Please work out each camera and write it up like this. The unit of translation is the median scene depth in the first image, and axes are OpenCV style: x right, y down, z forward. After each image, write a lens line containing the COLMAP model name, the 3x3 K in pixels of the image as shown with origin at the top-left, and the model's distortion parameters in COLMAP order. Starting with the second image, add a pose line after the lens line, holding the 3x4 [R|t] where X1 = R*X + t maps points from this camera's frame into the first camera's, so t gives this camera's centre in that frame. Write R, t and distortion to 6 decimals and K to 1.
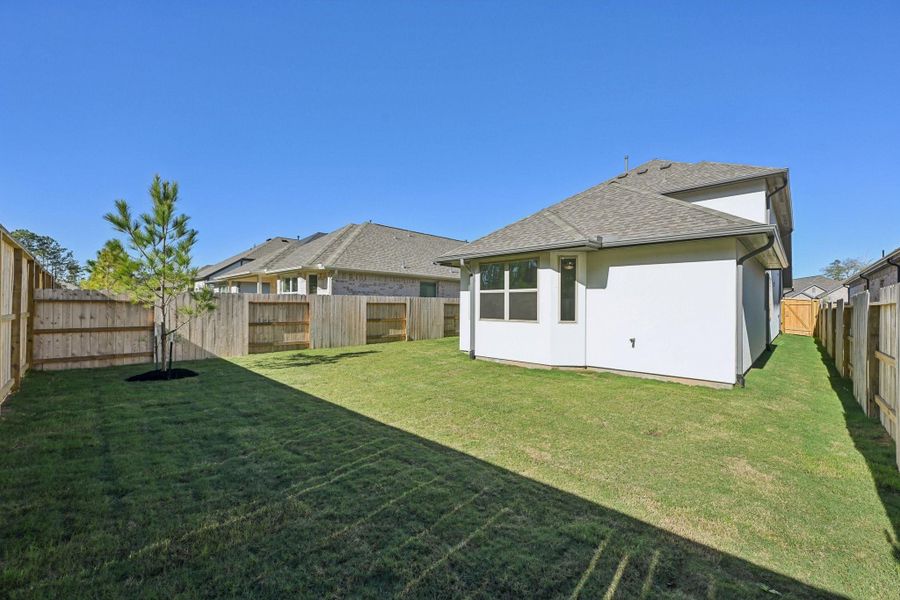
lens RADIAL K [[361.8, 0, 446.9], [0, 361.8, 306.1], [0, 0, 1]] dist [0.002119, -0.000515]
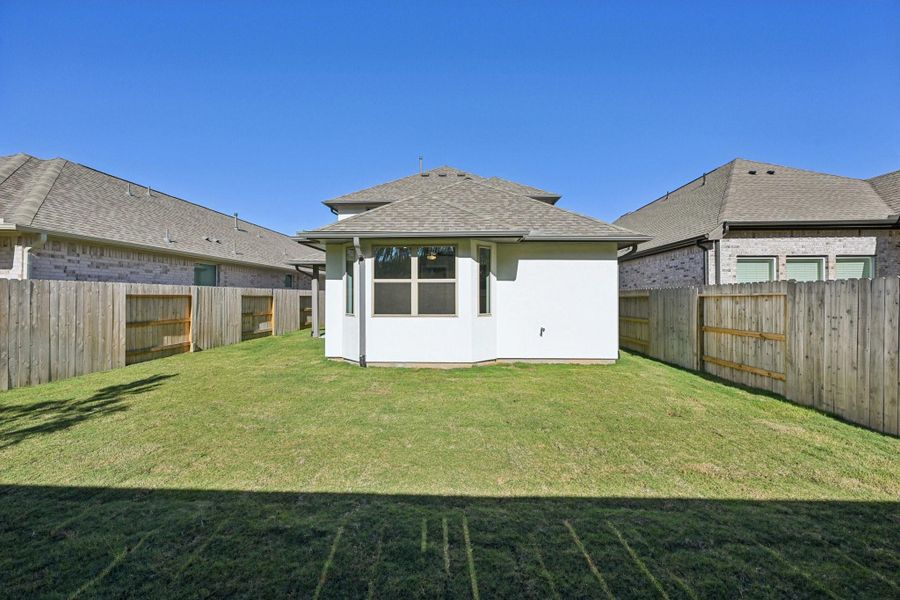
lens RADIAL K [[361.8, 0, 449.4], [0, 361.8, 294.8], [0, 0, 1]] dist [0.002119, -0.000515]
pose [[0.744729, -0.003170, 0.667360, -0.315220], [0.006832, 0.999973, -0.002874, -0.005798], [-0.667332, 0.006700, 0.744730, 0.297704]]
